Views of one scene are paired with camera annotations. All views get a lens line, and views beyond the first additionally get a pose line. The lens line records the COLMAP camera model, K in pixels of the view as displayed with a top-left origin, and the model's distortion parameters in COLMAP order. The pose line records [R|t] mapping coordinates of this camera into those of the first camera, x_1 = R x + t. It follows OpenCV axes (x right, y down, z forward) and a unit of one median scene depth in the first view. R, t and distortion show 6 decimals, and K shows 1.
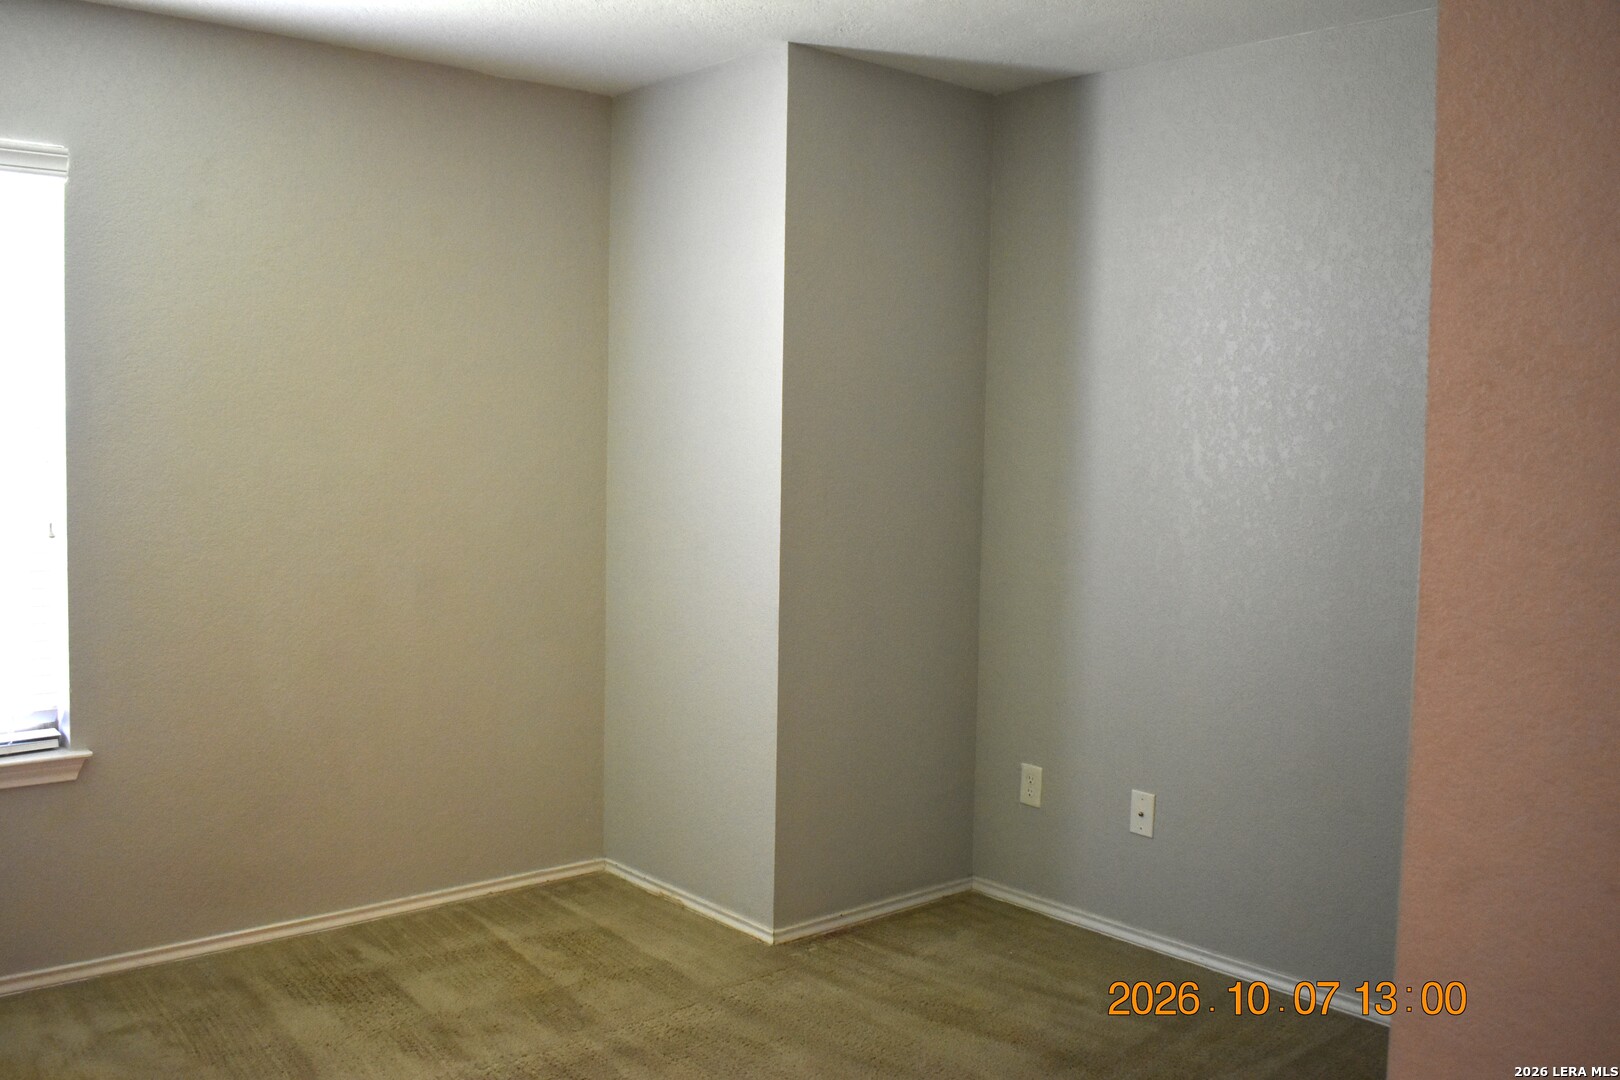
lens RADIAL K [[1459.7, 0, 809.4], [0, 1459.7, 536.8], [0, 0, 1]] dist [-0.088010, 0.024243]
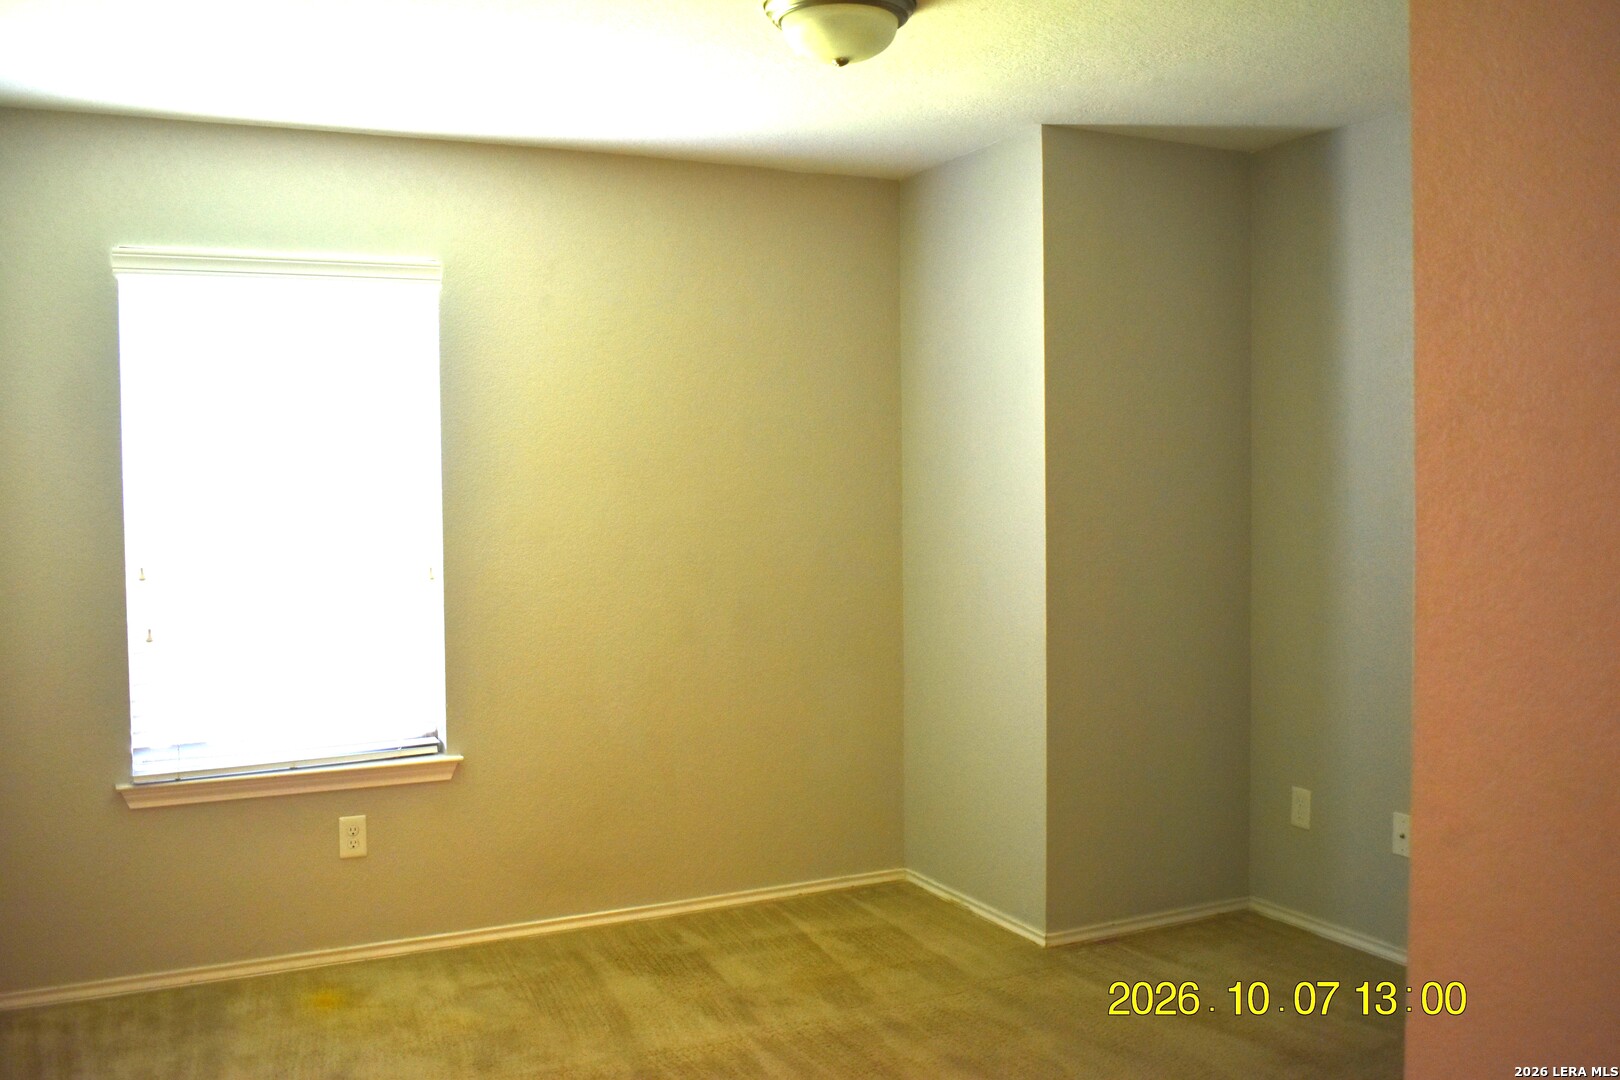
lens RADIAL K [[1459.7, 0, 813.7], [0, 1459.7, 539.8], [0, 0, 1]] dist [-0.088010, 0.024243]
pose [[0.966969, -0.018244, -0.254240, 0.097104], [0.010159, 0.999401, -0.033078, 0.011178], [0.254691, 0.029403, 0.966575, -0.112215]]
